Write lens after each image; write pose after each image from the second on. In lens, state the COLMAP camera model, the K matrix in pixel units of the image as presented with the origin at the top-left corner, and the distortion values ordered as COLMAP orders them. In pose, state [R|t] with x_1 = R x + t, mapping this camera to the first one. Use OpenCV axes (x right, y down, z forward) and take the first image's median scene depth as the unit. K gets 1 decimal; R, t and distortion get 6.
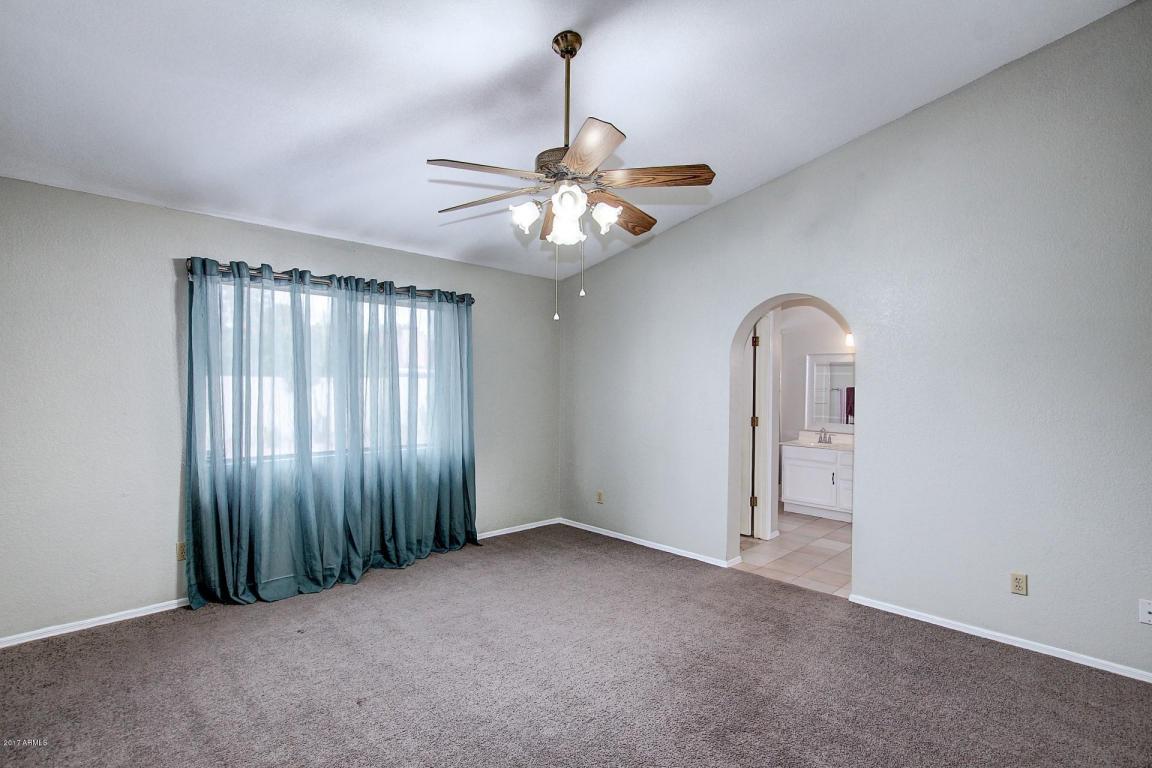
lens RADIAL K [[523.2, 0, 589.0], [0, 523.2, 379.9], [0, 0, 1]] dist [-0.028567, -0.000248]
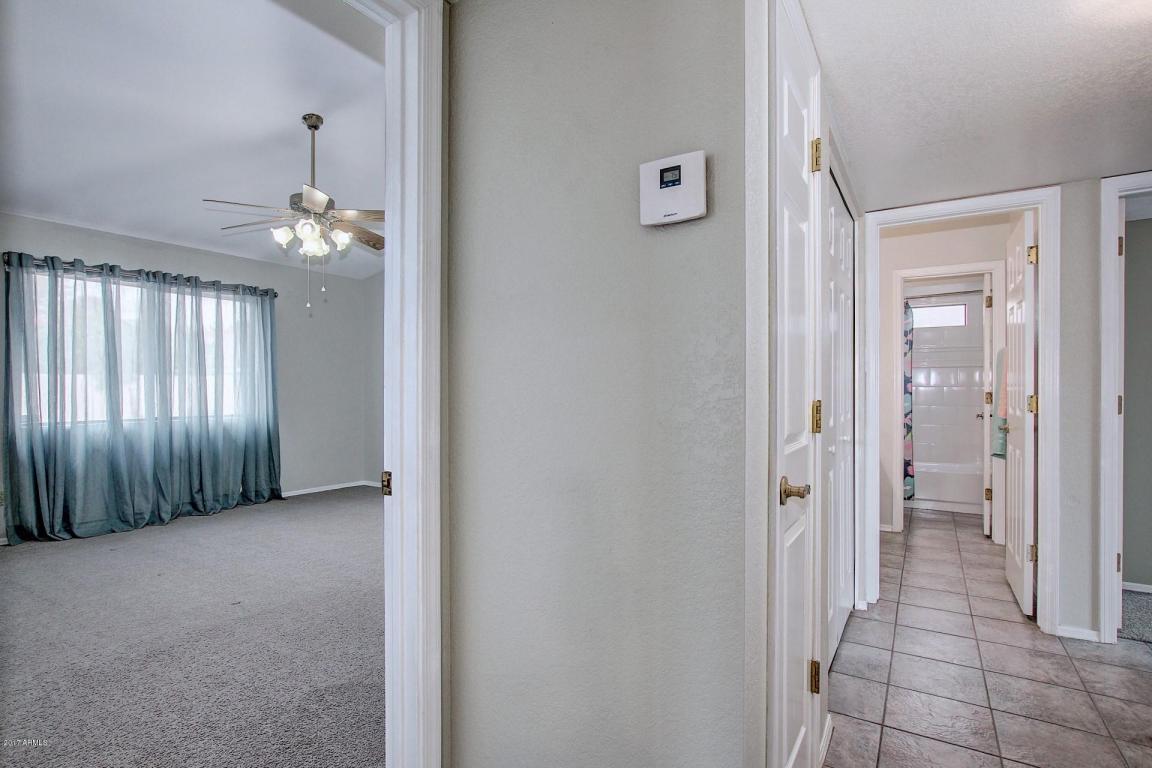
lens RADIAL K [[541.2, 0, 579.0], [0, 541.2, 387.0], [0, 0, 1]] dist [-0.027585, -0.000017]
pose [[0.977061, -0.007955, 0.212810, 0.240006], [0.007263, 0.999965, 0.004033, 0.074149], [-0.212835, -0.002394, 0.977085, -0.429378]]
